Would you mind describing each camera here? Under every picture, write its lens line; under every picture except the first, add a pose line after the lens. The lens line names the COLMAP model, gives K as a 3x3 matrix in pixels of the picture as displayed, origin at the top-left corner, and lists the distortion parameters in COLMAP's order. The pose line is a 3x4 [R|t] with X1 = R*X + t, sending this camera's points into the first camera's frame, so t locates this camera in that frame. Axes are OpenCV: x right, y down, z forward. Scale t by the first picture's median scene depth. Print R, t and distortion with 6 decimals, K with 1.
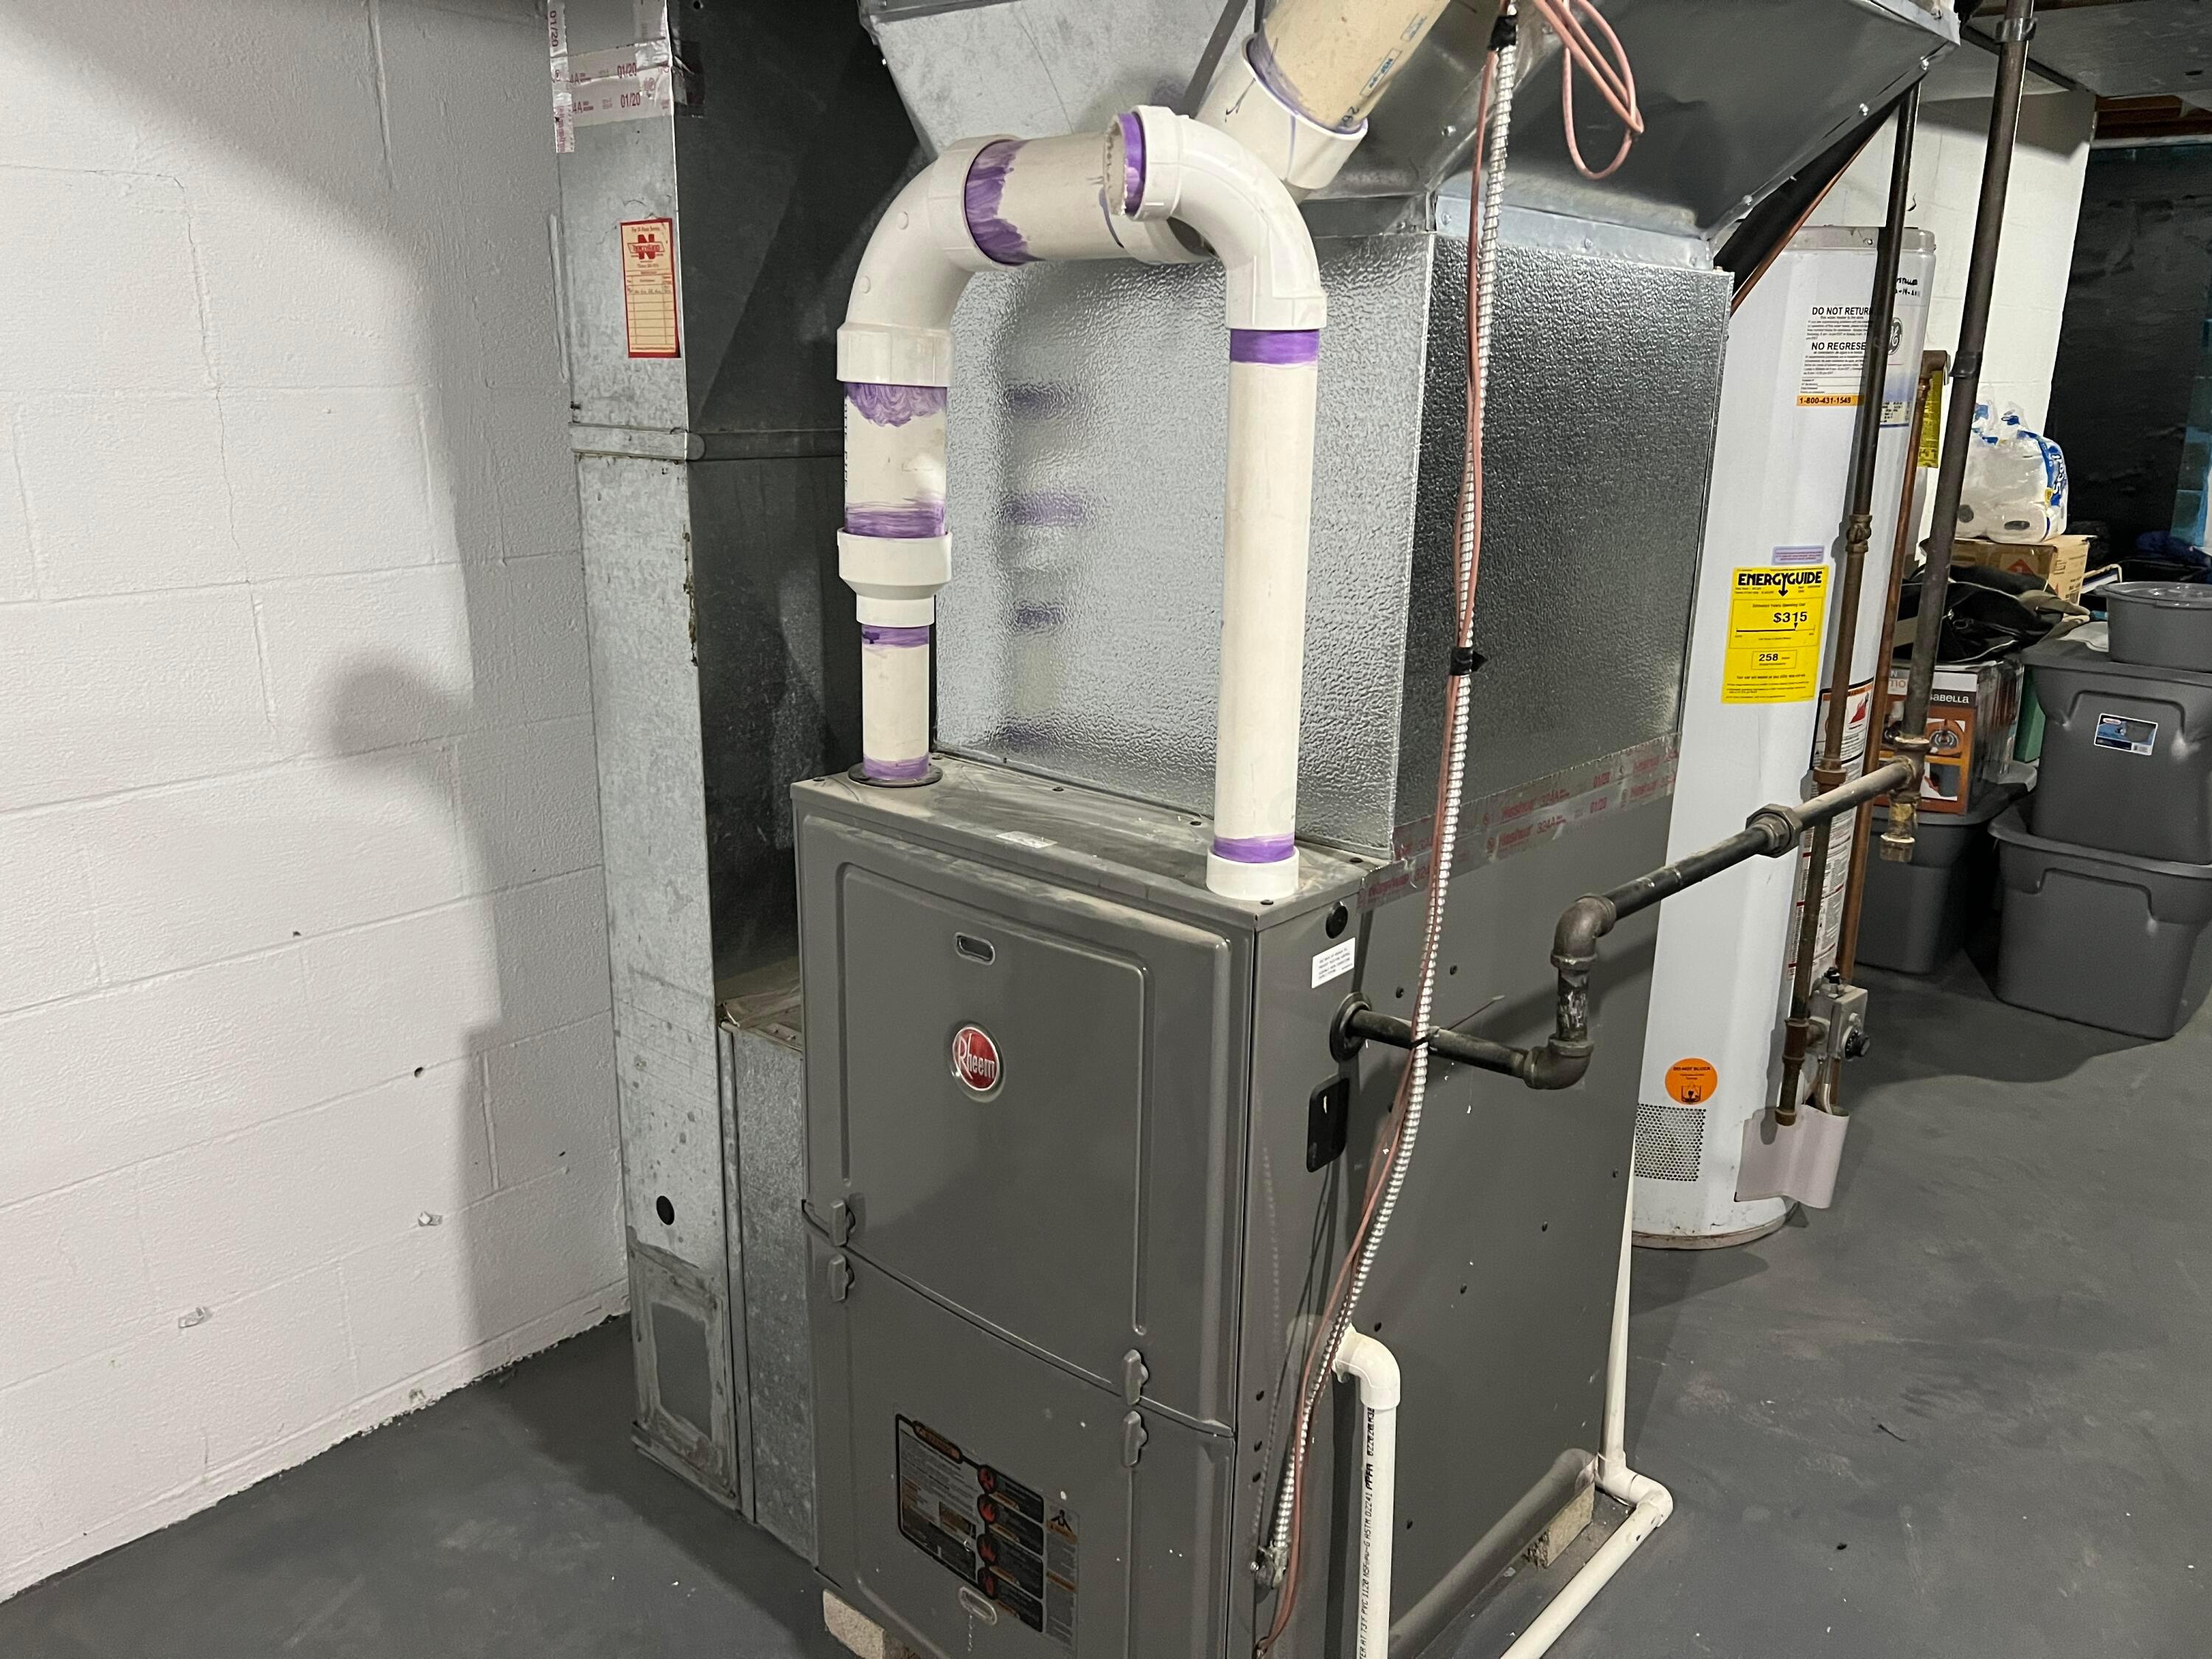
lens RADIAL K [[1696.1, 0, 1105.4], [0, 1696.1, 826.7], [0, 0, 1]] dist [0.015075, 0.002046]
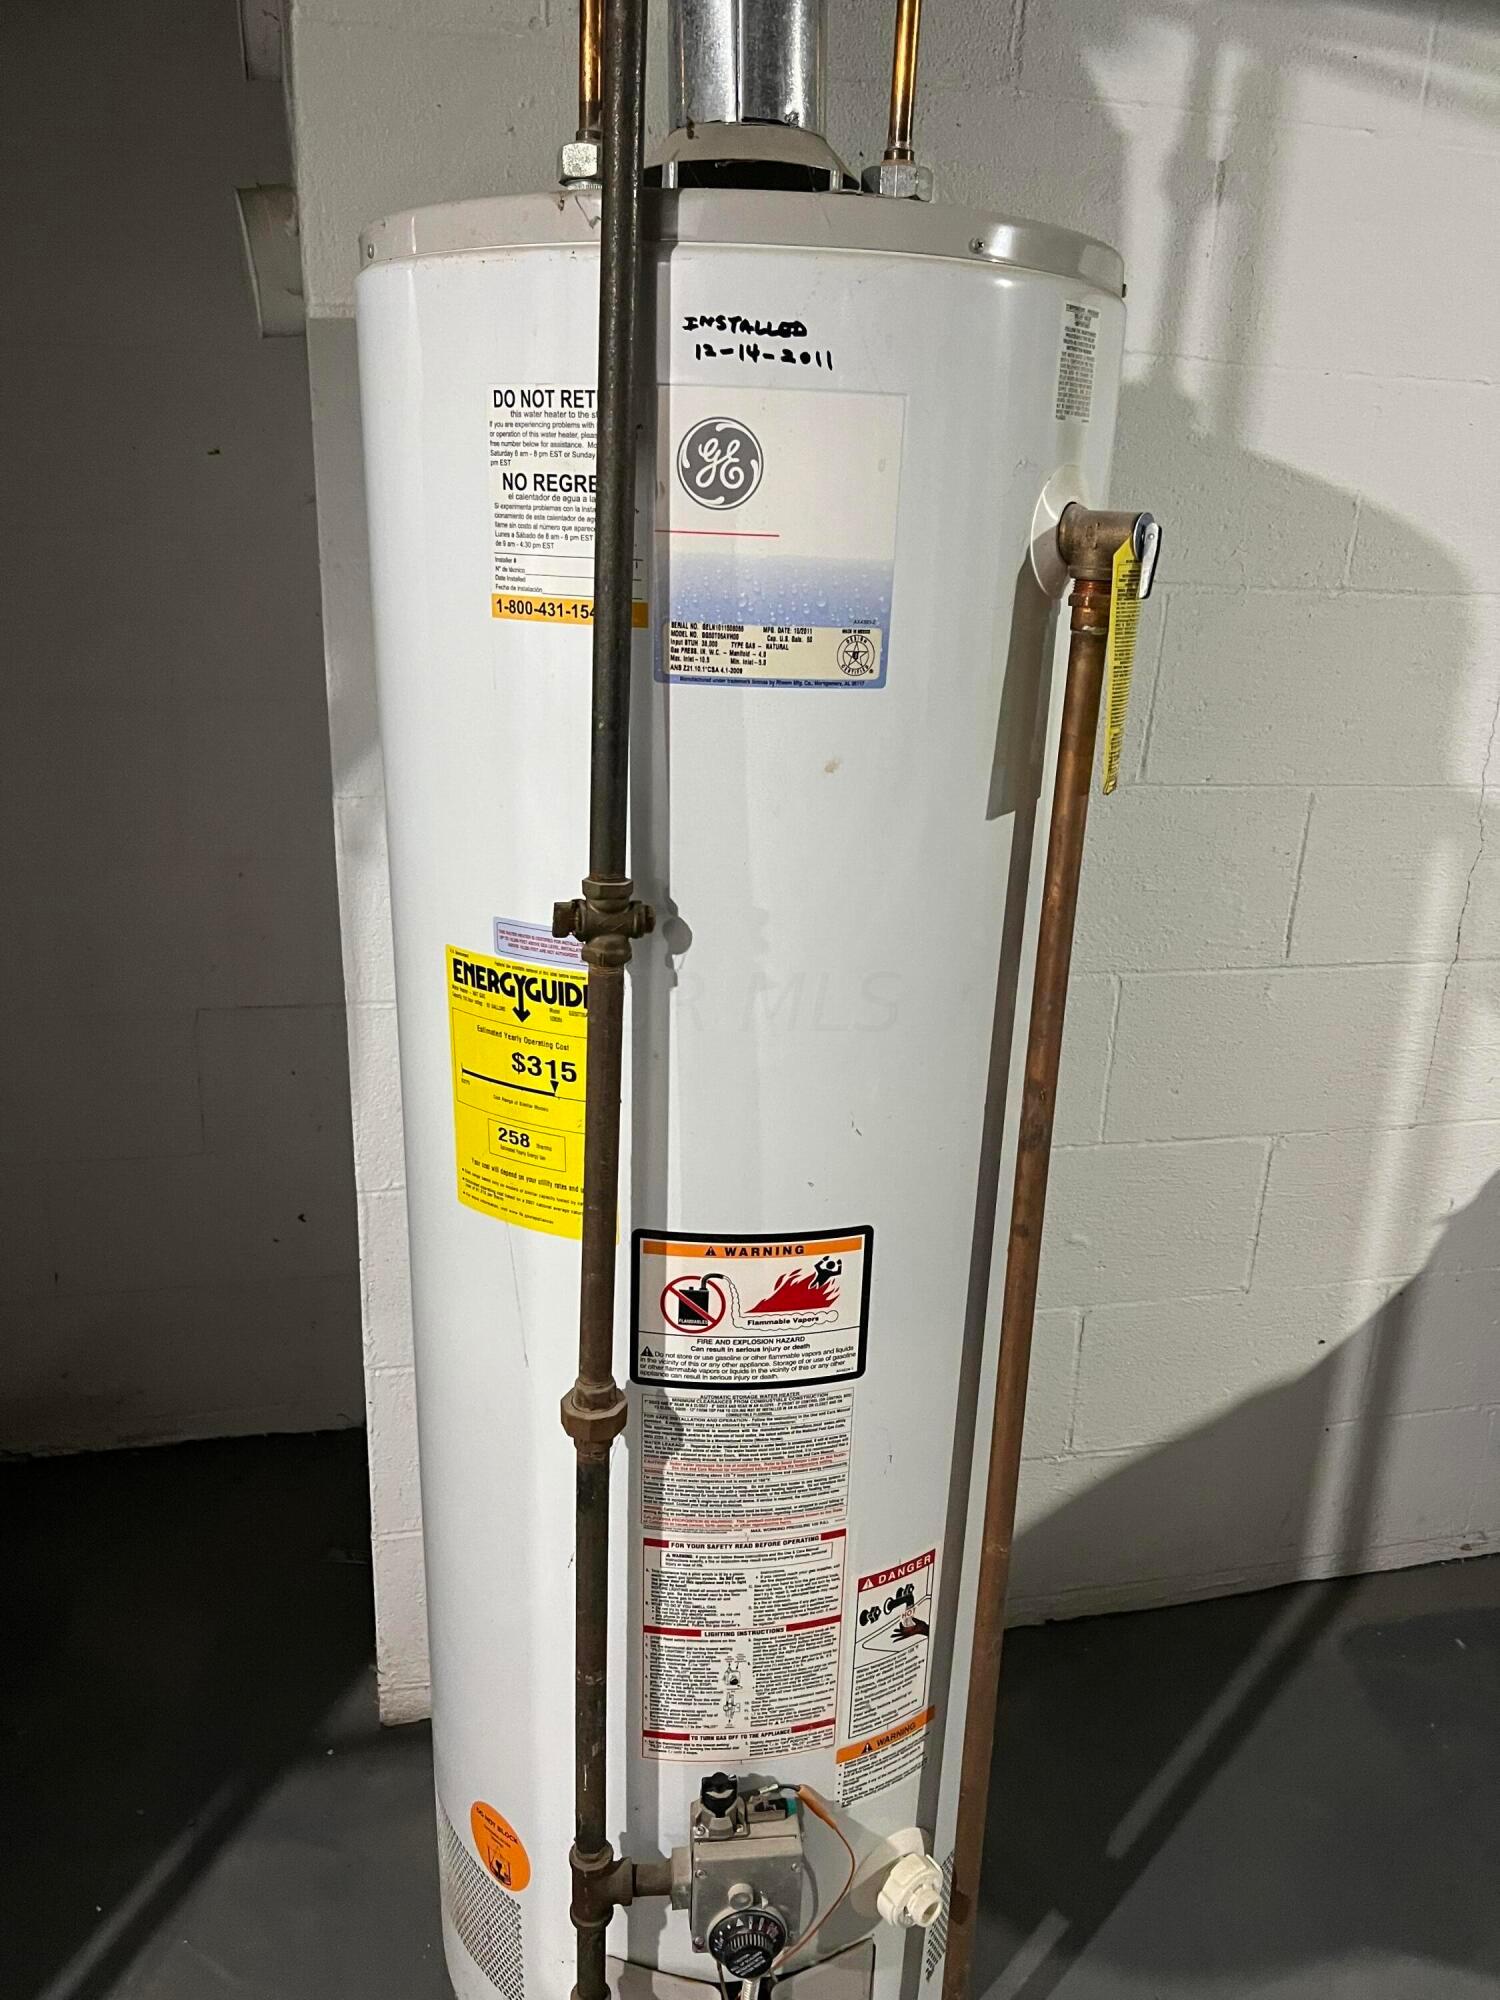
lens RADIAL K [[1533.6, 0, 751.1], [0, 1533.6, 1002.0], [0, 0, 1]] dist [0.015075, 0.002046]
pose [[0.836296, 0.193622, -0.512952, 0.671214], [-0.170797, 0.981017, 0.091840, -0.191460], [0.520997, 0.010805, 0.853490, 0.674145]]
